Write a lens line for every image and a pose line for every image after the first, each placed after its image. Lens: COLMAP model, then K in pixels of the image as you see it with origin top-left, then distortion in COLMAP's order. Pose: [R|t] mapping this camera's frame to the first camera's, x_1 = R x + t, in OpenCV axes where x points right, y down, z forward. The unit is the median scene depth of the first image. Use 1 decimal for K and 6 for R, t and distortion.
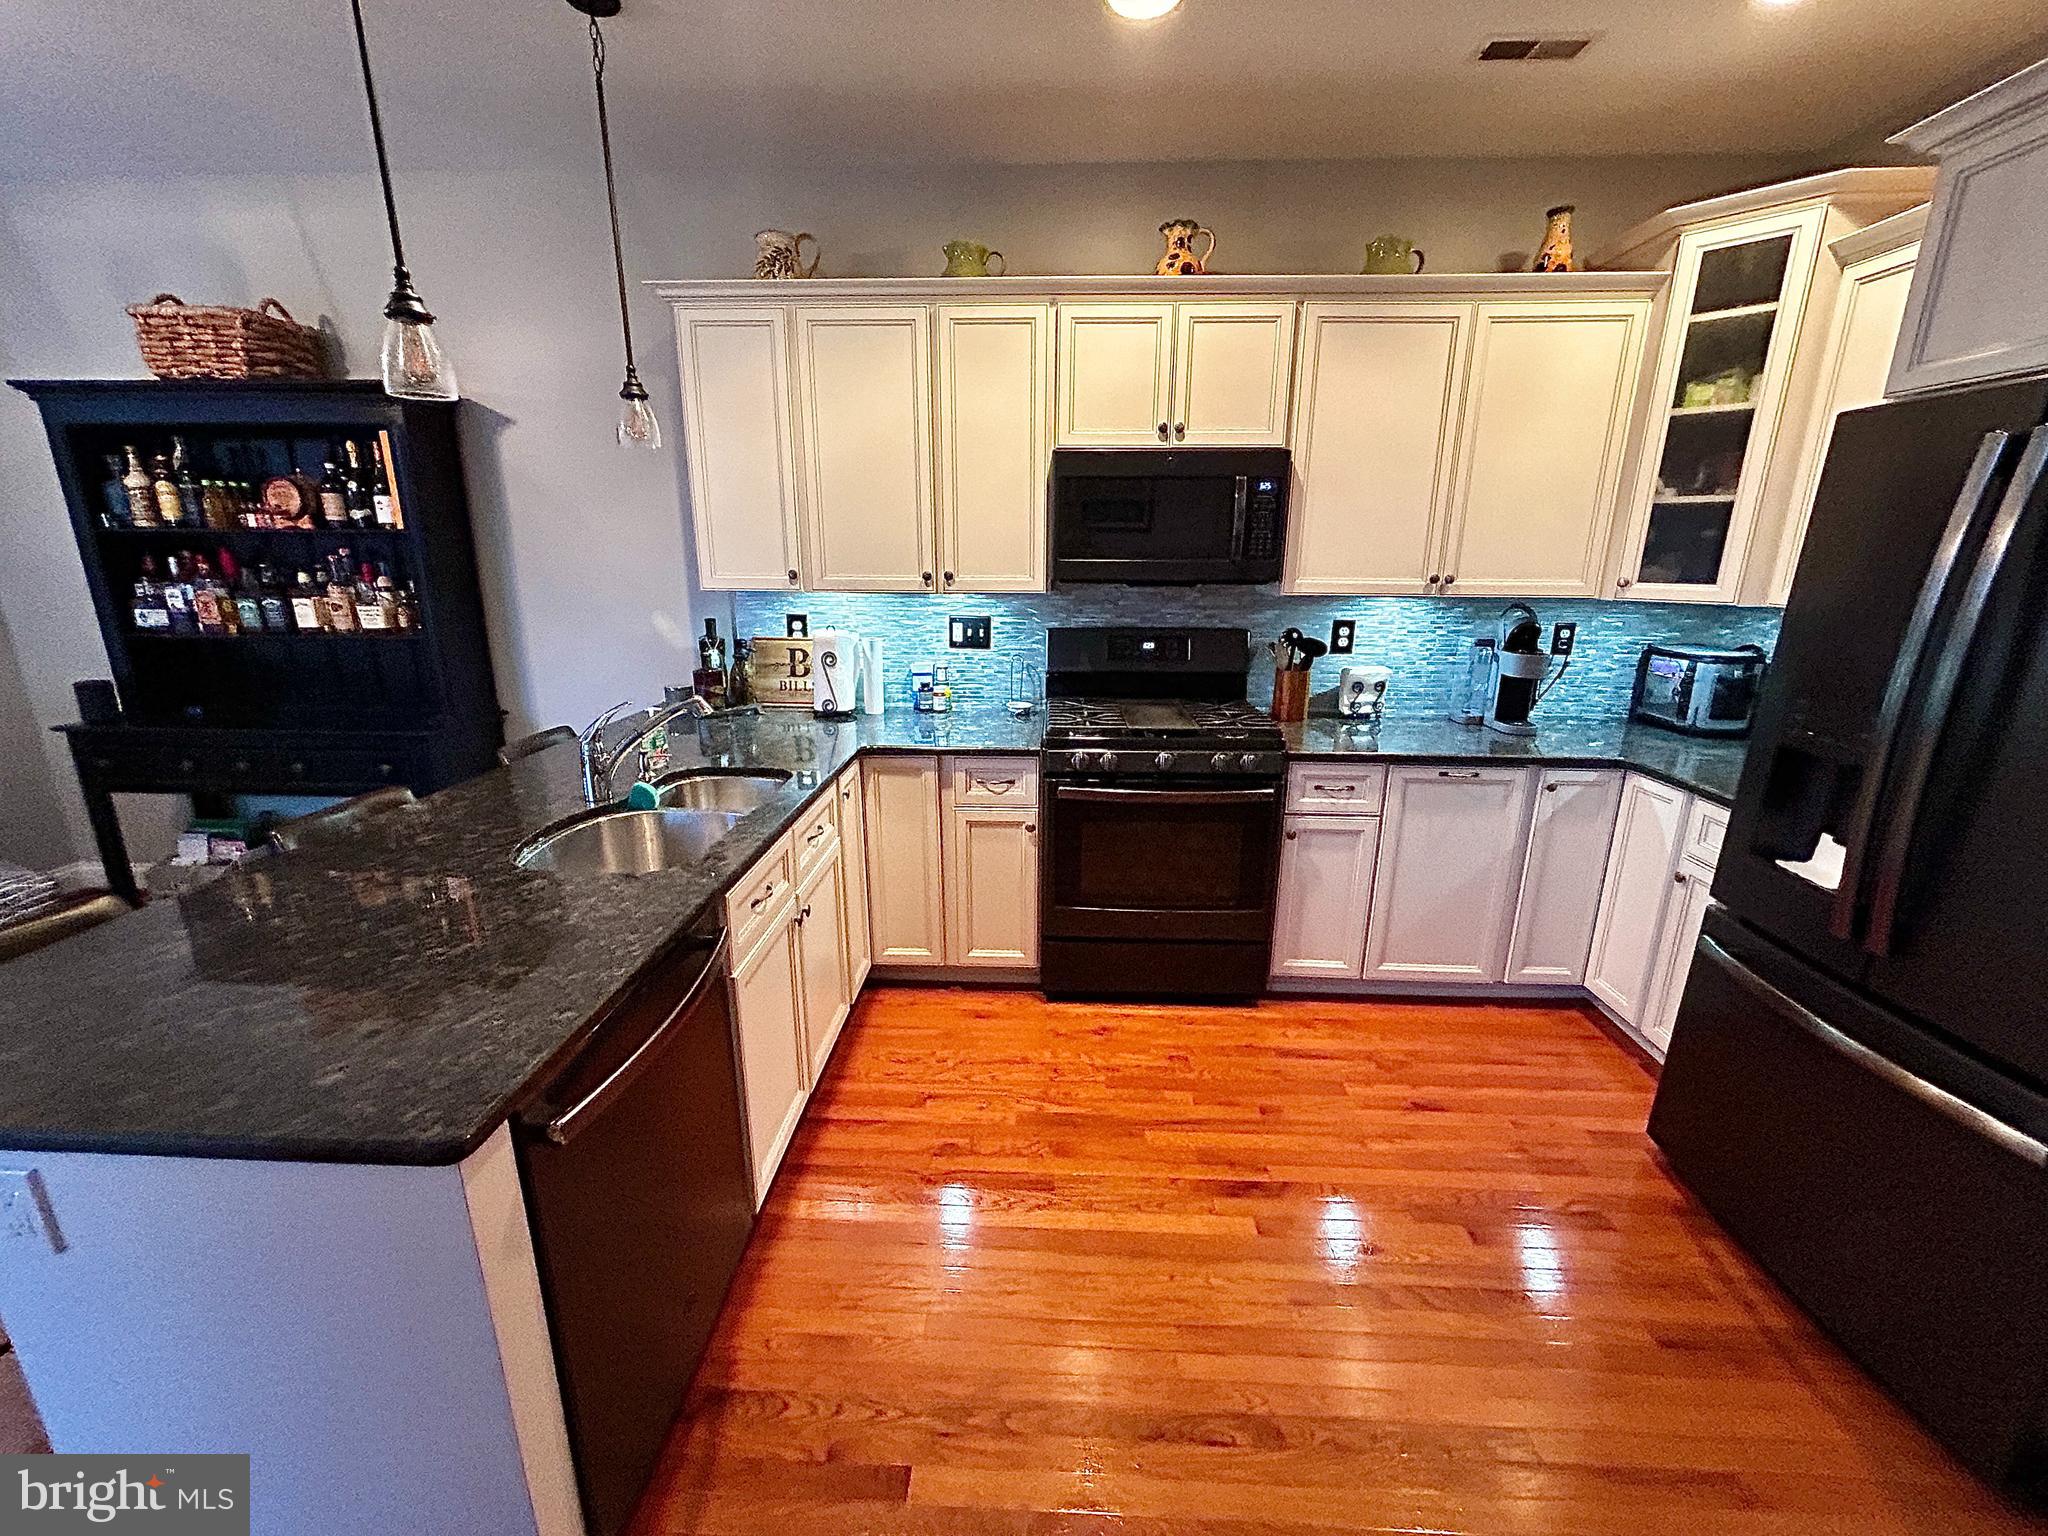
lens RADIAL K [[824.4, 0, 1024.0], [0, 824.4, 768.0], [0, 0, 1]] dist [-0.001224, 0.000508]
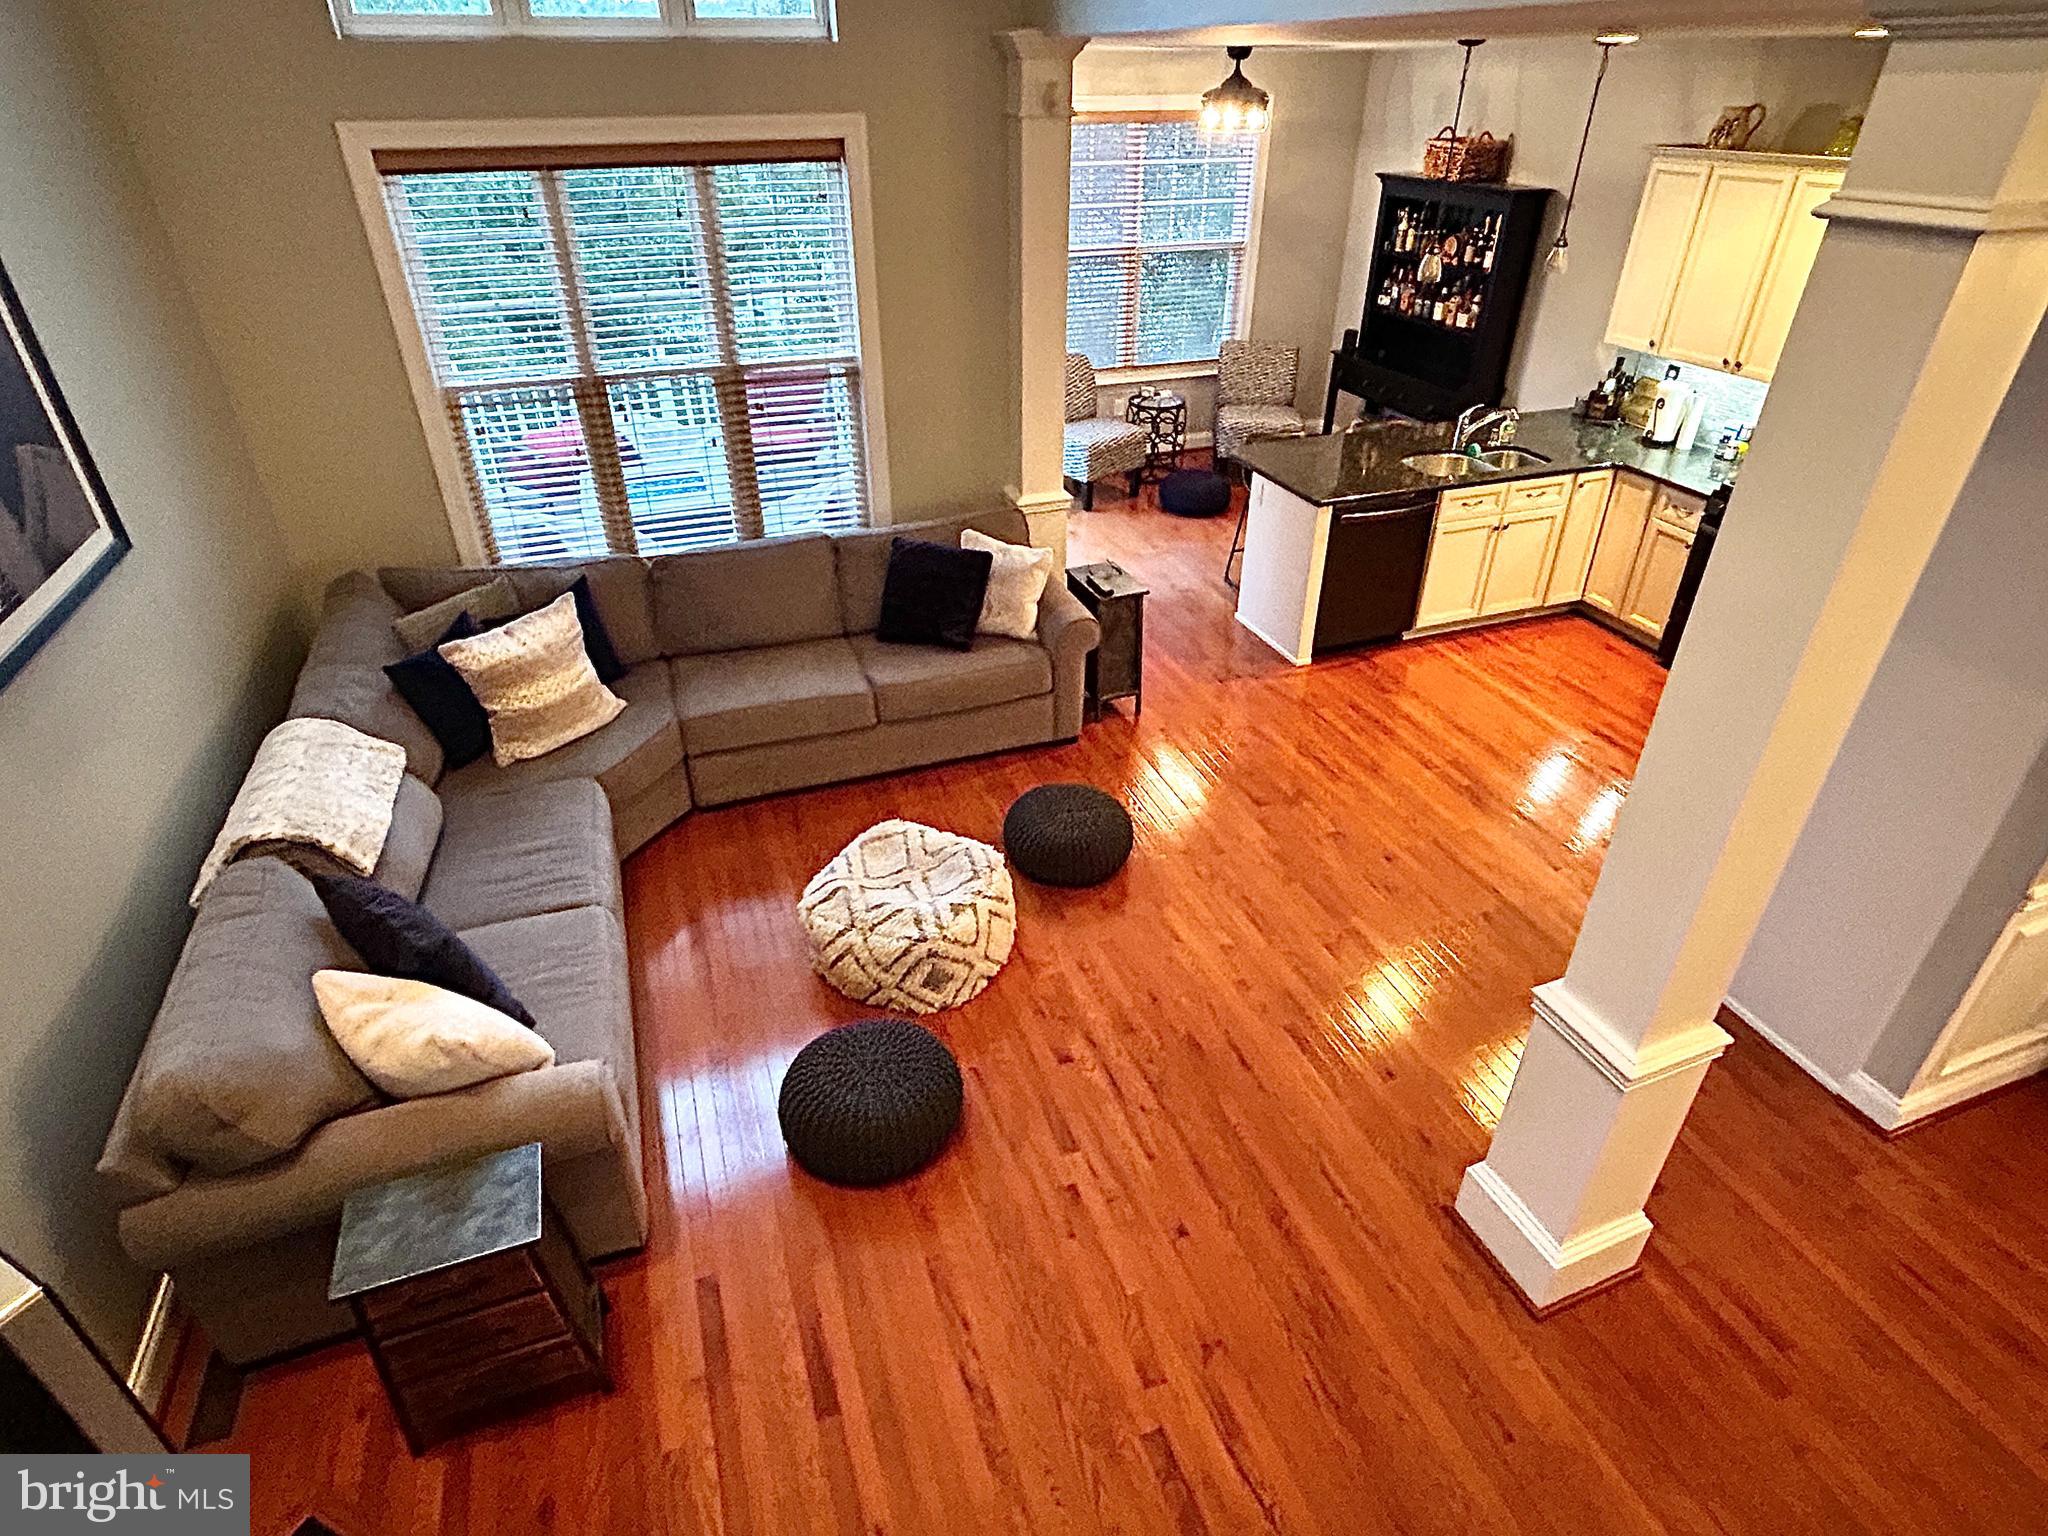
lens RADIAL K [[1085.6, 0, 1024.0], [0, 1085.6, 768.0], [0, 0, 1]] dist [0.012708, -0.019899]
pose [[0.381346, 0.491693, -0.782824, 1.202499], [-0.238194, 0.870485, 0.430719, -0.131380], [0.893218, 0.022210, 0.449074, -0.909802]]
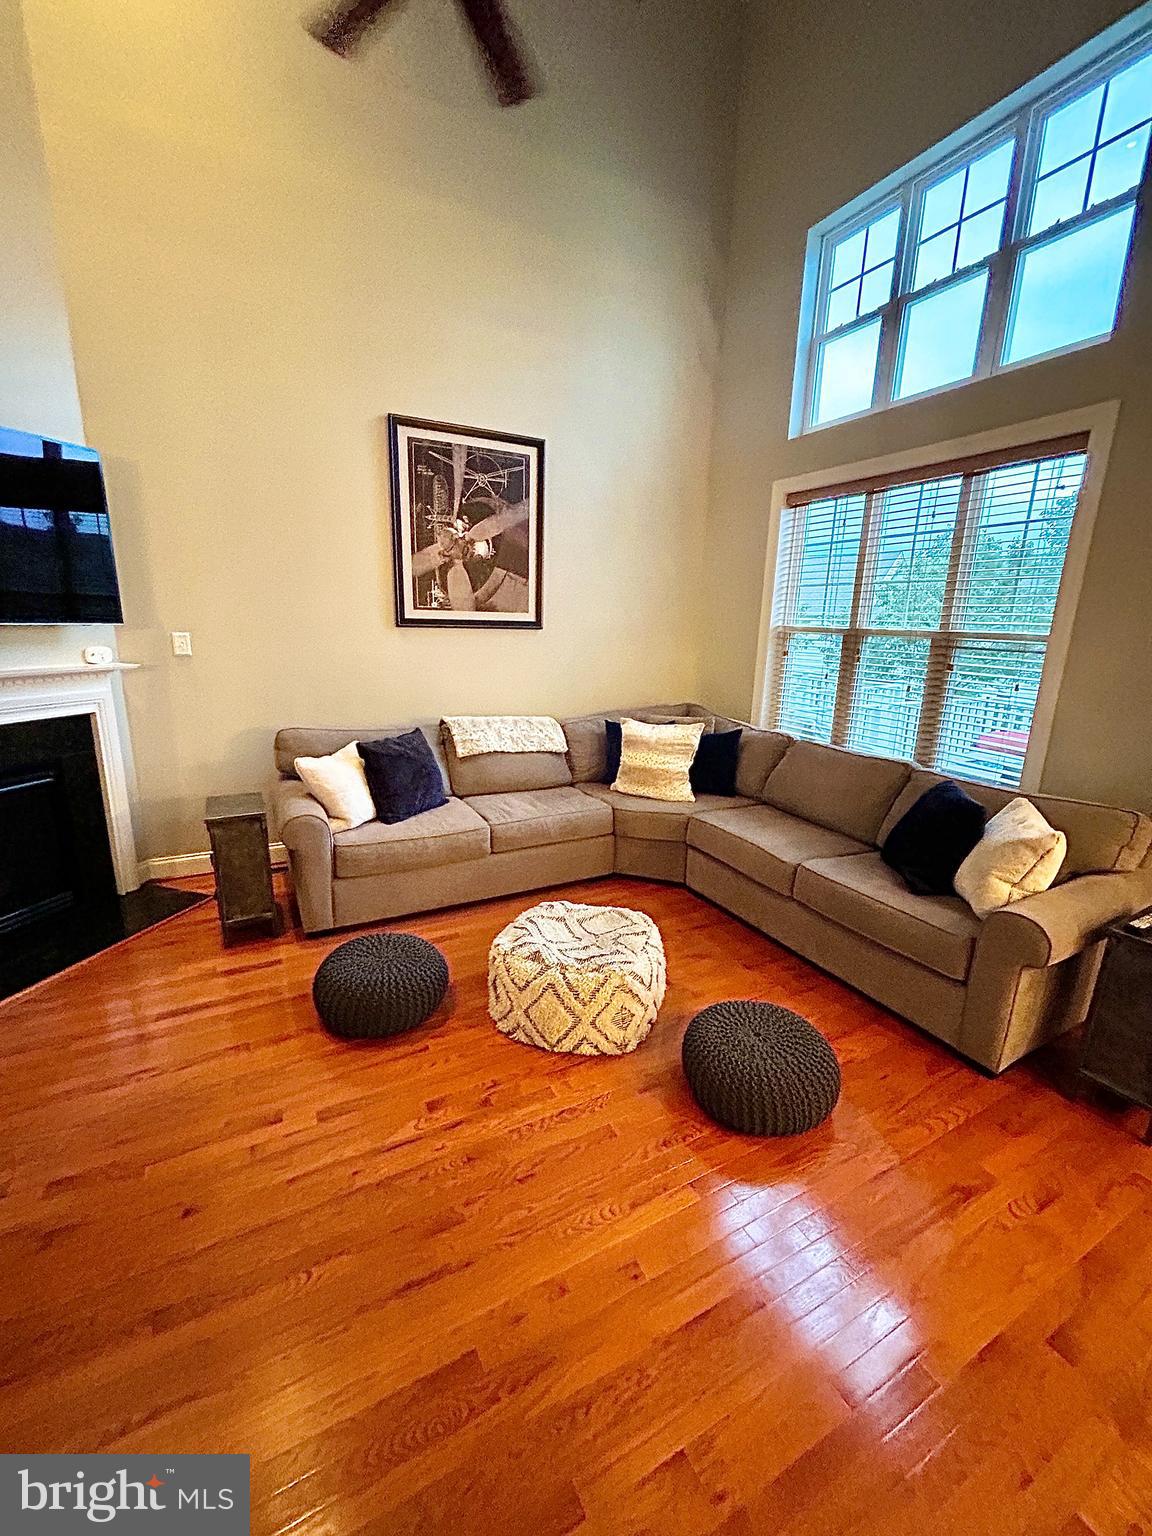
lens RADIAL K [[618.3, 0, 576.0], [0, 618.3, 768.0], [0, 0, 1]] dist [-0.001224, 0.000508]
pose [[-0.857475, 0.096570, -0.505383, 0.645411], [-0.160413, 0.883098, 0.440914, -0.023204], [0.488882, 0.459143, -0.741743, 0.048207]]
